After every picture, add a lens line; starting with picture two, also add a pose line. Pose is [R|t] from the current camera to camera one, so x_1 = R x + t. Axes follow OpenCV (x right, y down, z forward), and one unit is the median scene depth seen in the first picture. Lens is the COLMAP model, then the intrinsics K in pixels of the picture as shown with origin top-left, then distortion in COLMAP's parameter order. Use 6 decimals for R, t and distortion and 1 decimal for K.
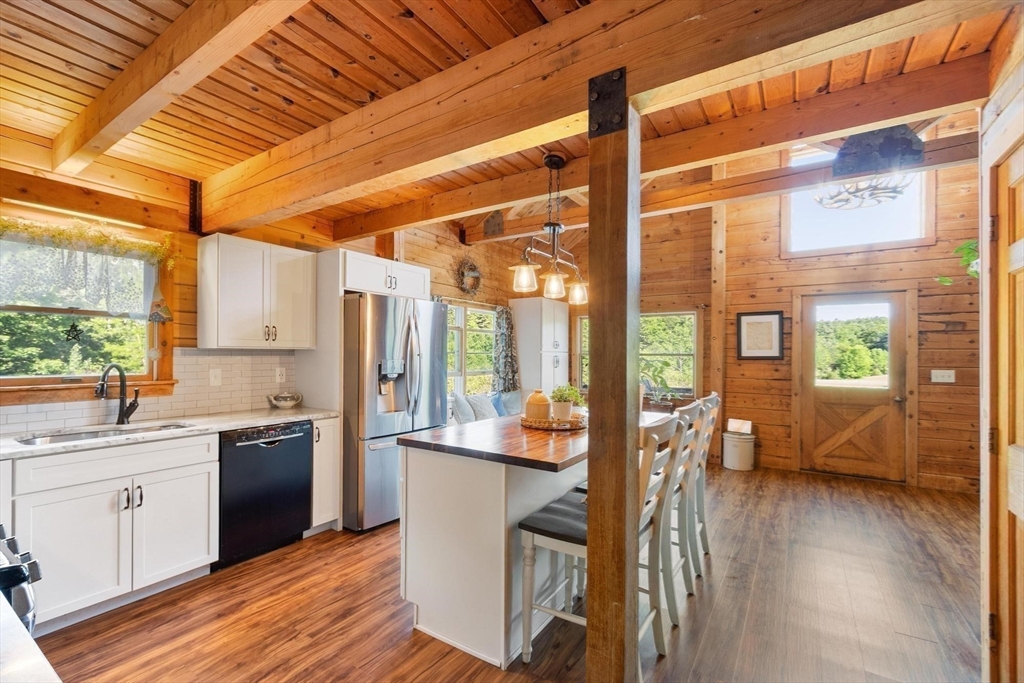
lens RADIAL K [[444.2, 0, 492.4], [0, 444.2, 352.3], [0, 0, 1]] dist [0.002994, -0.002088]
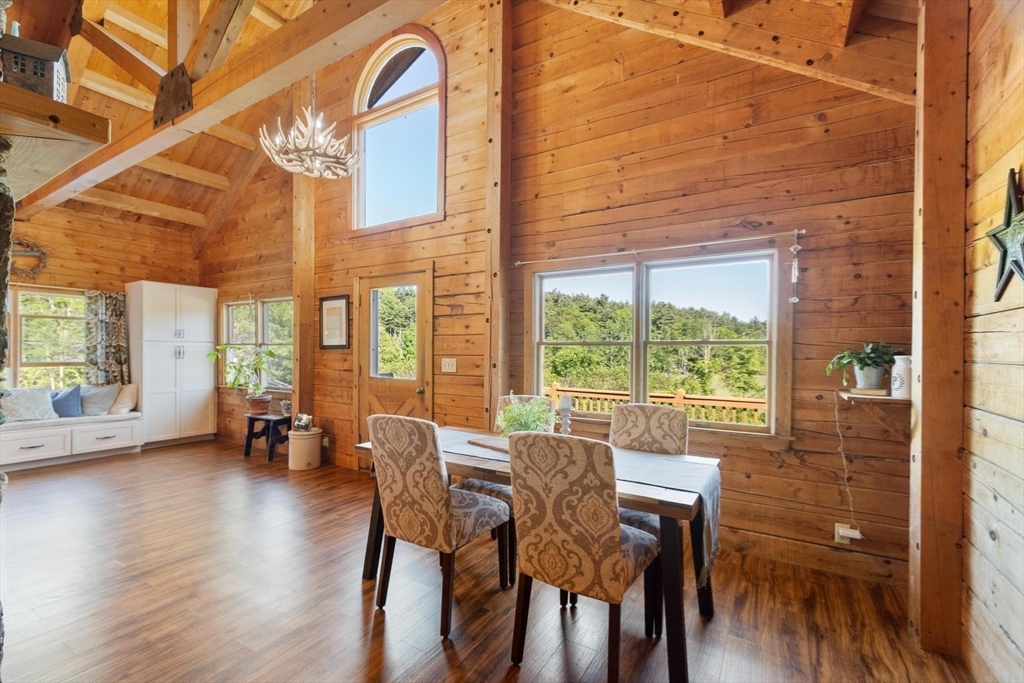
lens RADIAL K [[444.2, 0, 489.9], [0, 444.2, 354.4], [0, 0, 1]] dist [0.002994, -0.002088]
pose [[0.999428, -0.001425, 0.033777, 1.475761], [0.000983, 0.999914, 0.013101, 0.027811], [-0.033793, -0.013061, 0.999344, 0.129325]]
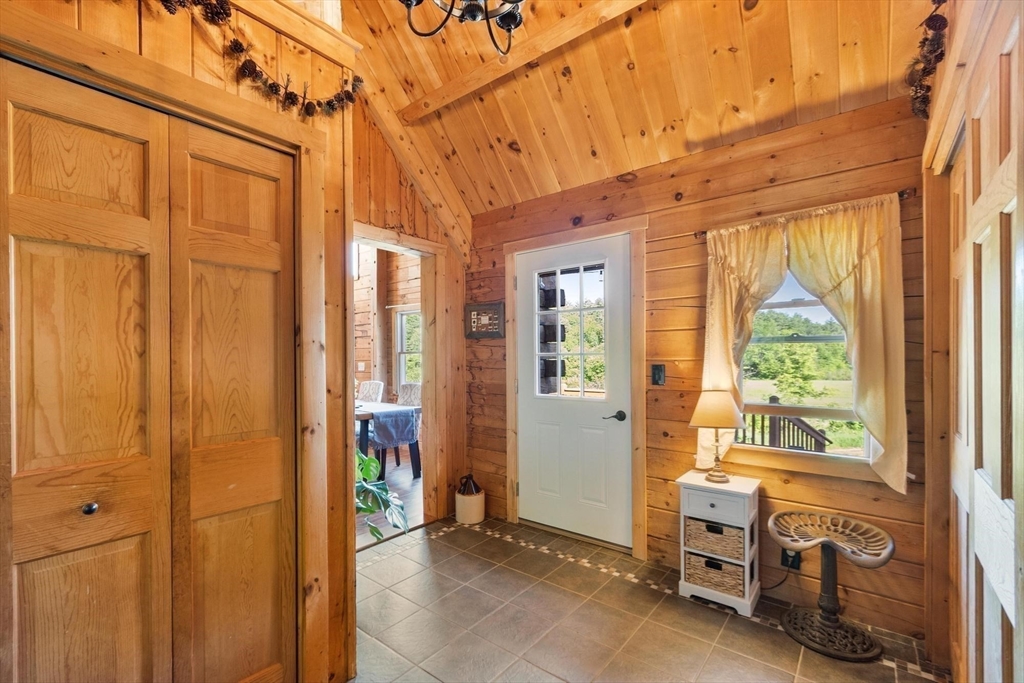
lens RADIAL K [[444.2, 0, 493.9], [0, 444.2, 357.7], [0, 0, 1]] dist [0.002994, -0.002088]
pose [[0.995564, -0.012158, -0.093296, 2.224411], [0.012613, 0.999911, 0.004297, 0.032422], [0.093235, -0.005454, 0.995629, -0.642532]]
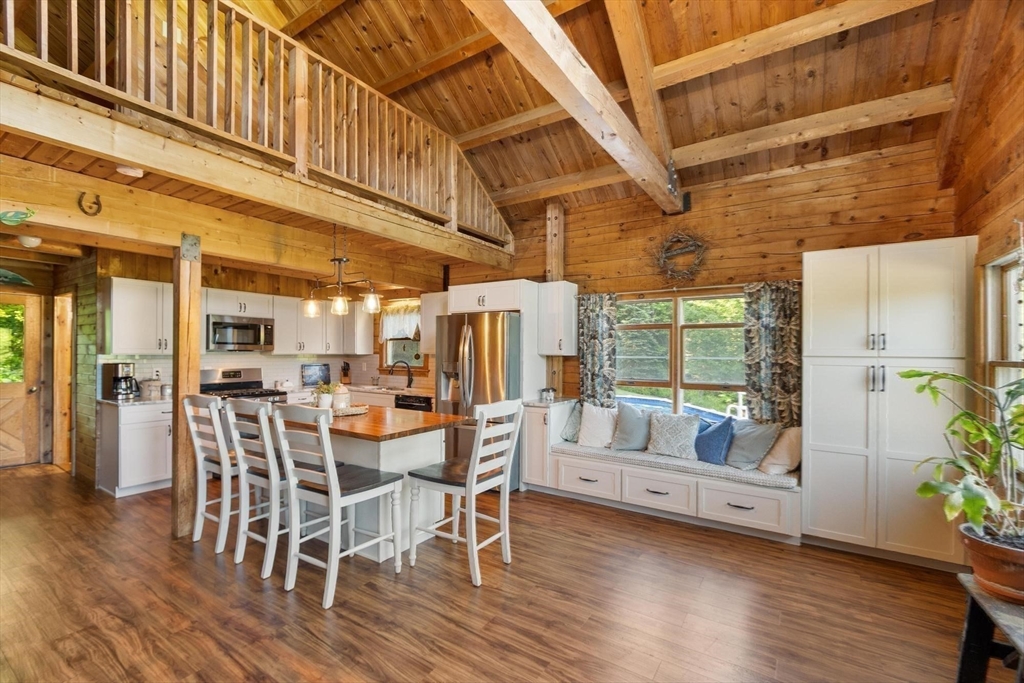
lens RADIAL K [[444.2, 0, 499.0], [0, 444.2, 350.2], [0, 0, 1]] dist [0.002994, -0.002088]
pose [[0.011367, -0.011062, -0.999874, 1.182991], [-0.002207, 0.999936, -0.011088, -0.004236], [0.999933, 0.002332, 0.011341, 1.186072]]
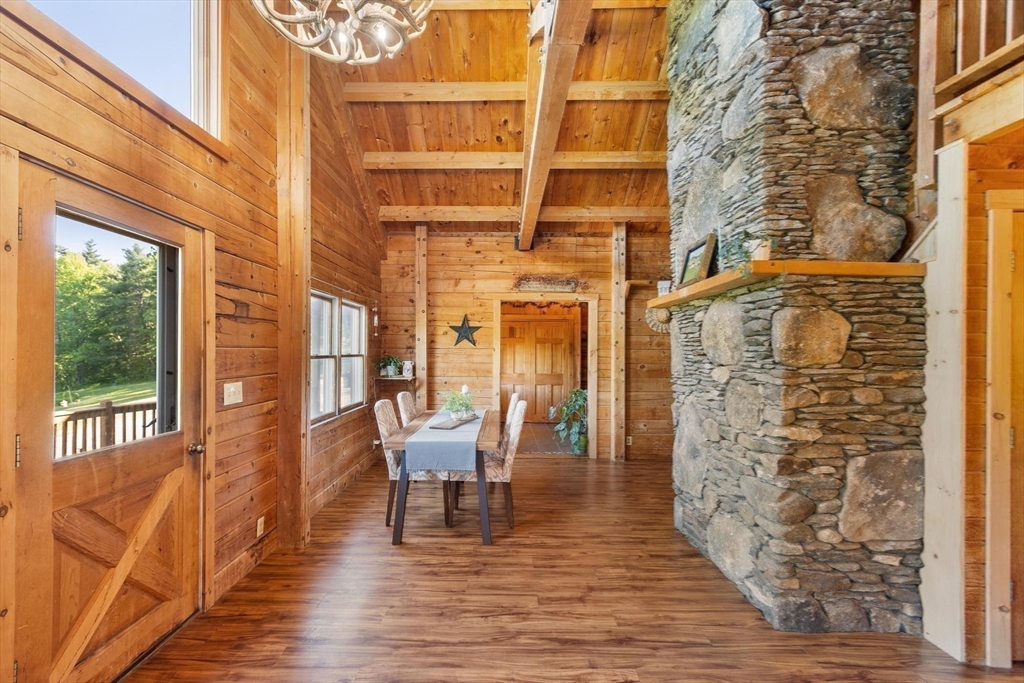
lens RADIAL K [[444.2, 0, 500.3], [0, 444.2, 353.2], [0, 0, 1]] dist [0.002994, -0.002088]
pose [[-0.557111, -0.012369, 0.830346, 0.459267], [-0.010038, 0.999916, 0.008160, -0.009584], [-0.830377, -0.003789, -0.557189, 1.431674]]
